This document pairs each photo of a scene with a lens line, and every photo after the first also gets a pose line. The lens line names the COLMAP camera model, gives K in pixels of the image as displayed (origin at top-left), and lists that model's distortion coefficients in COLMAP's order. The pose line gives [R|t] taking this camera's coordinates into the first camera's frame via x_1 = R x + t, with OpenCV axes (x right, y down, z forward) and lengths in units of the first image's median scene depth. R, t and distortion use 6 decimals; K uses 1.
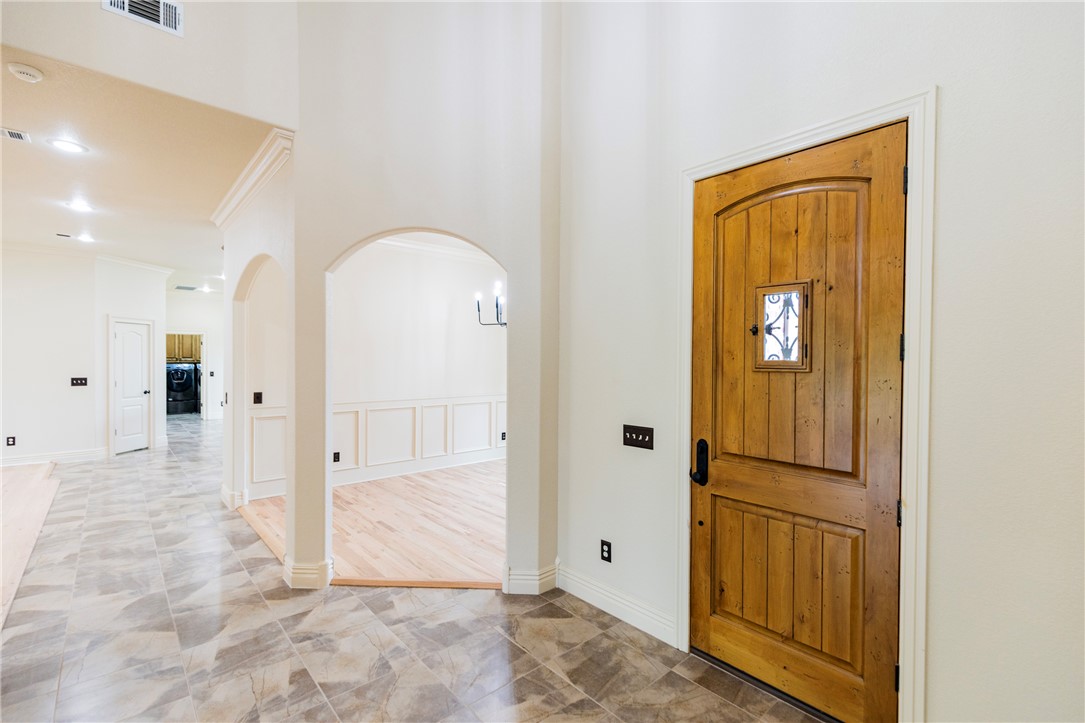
lens RADIAL K [[494.9, 0, 543.1], [0, 494.9, 363.2], [0, 0, 1]] dist [0.012181, -0.001462]
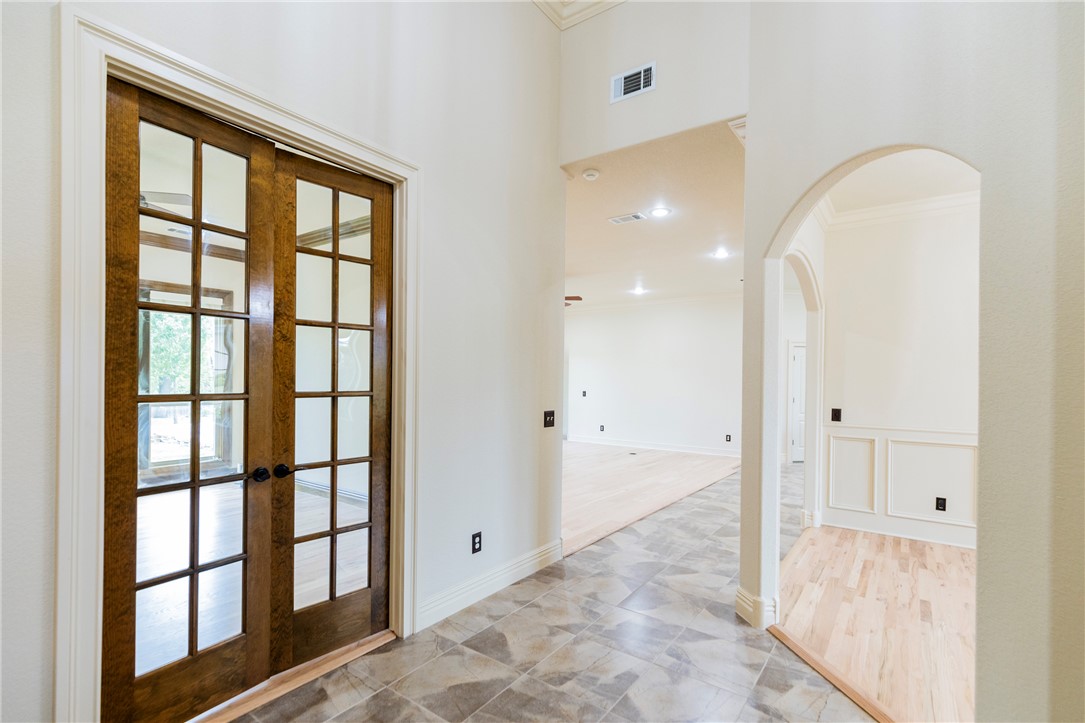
lens RADIAL K [[494.9, 0, 551.6], [0, 494.9, 380.7], [0, 0, 1]] dist [0.012181, -0.001462]
pose [[0.229309, -0.002928, -0.973349, 0.264994], [-0.022904, 0.999702, -0.008403, 0.035801], [0.973084, 0.024220, 0.229174, 0.384141]]
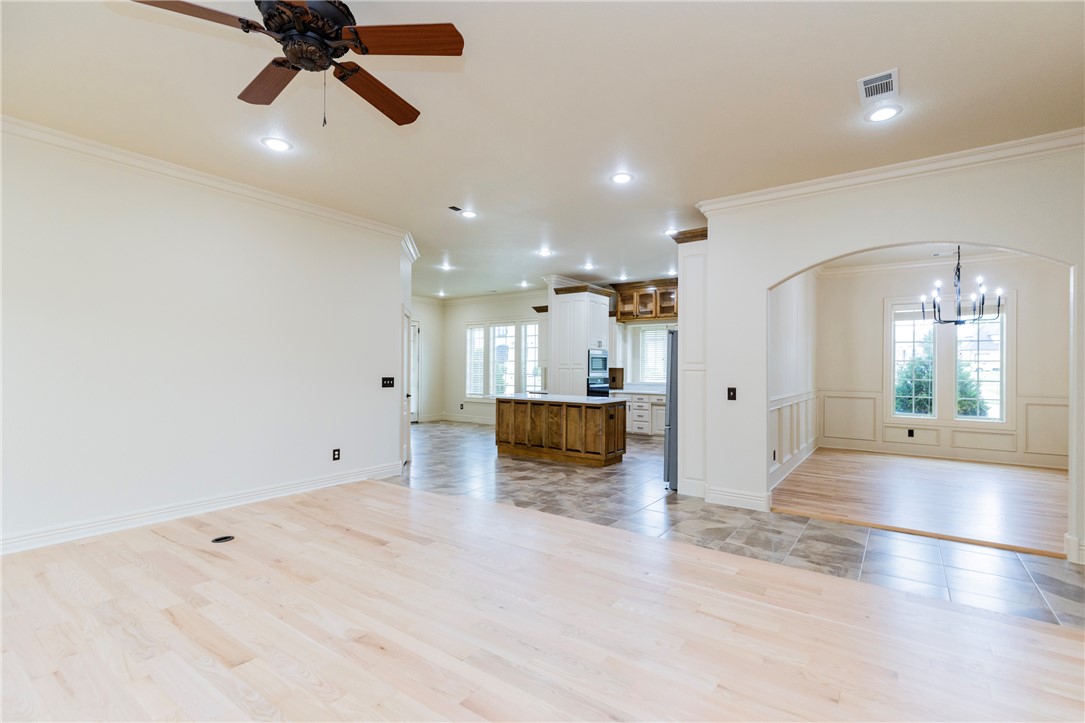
lens RADIAL K [[494.9, 0, 561.0], [0, 494.9, 358.3], [0, 0, 1]] dist [0.012181, -0.001462]
pose [[0.969793, 0.006541, 0.243843, -1.611227], [0.000132, 0.999626, -0.027341, 0.037536], [-0.243931, 0.026547, 0.969429, 0.224838]]
